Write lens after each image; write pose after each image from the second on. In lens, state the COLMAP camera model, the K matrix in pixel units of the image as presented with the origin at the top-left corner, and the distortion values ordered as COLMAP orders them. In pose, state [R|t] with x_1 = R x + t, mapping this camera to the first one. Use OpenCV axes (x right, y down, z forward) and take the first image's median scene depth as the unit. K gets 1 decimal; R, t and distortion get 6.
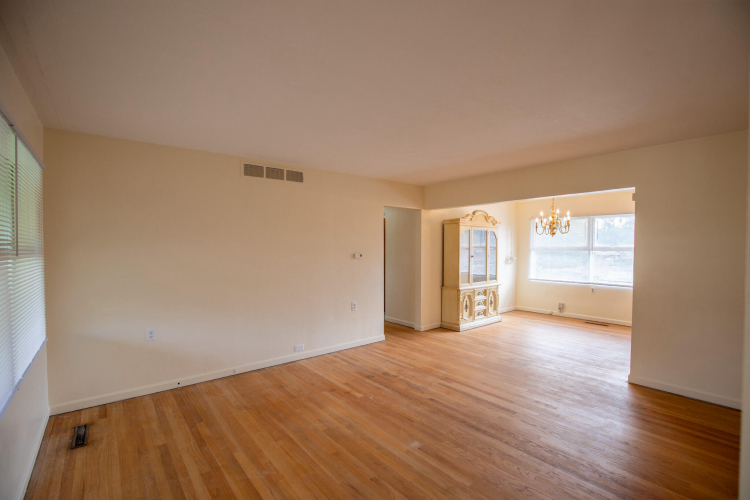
lens RADIAL K [[343.2, 0, 378.0], [0, 343.2, 249.7], [0, 0, 1]] dist [-0.031510, 0.005165]
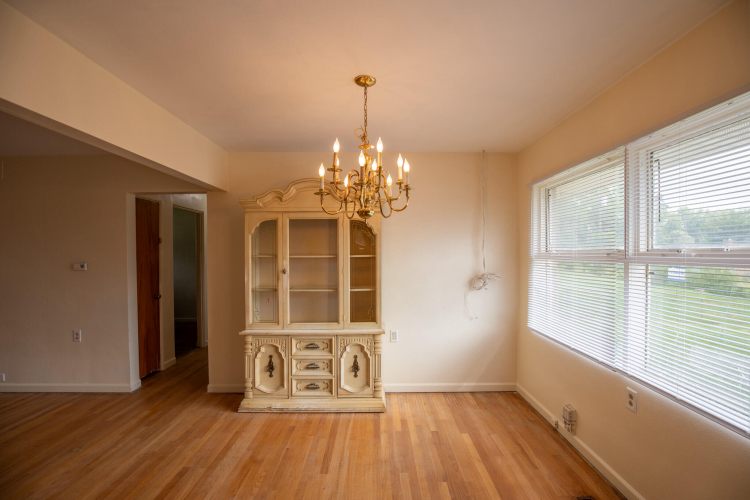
lens RADIAL K [[343.2, 0, 376.4], [0, 343.2, 256.6], [0, 0, 1]] dist [-0.031510, 0.005165]
pose [[0.776607, -0.007101, -0.629946, 0.709545], [-0.003245, 0.999878, -0.015272, 0.004945], [0.629977, 0.013904, 0.776489, 0.689733]]
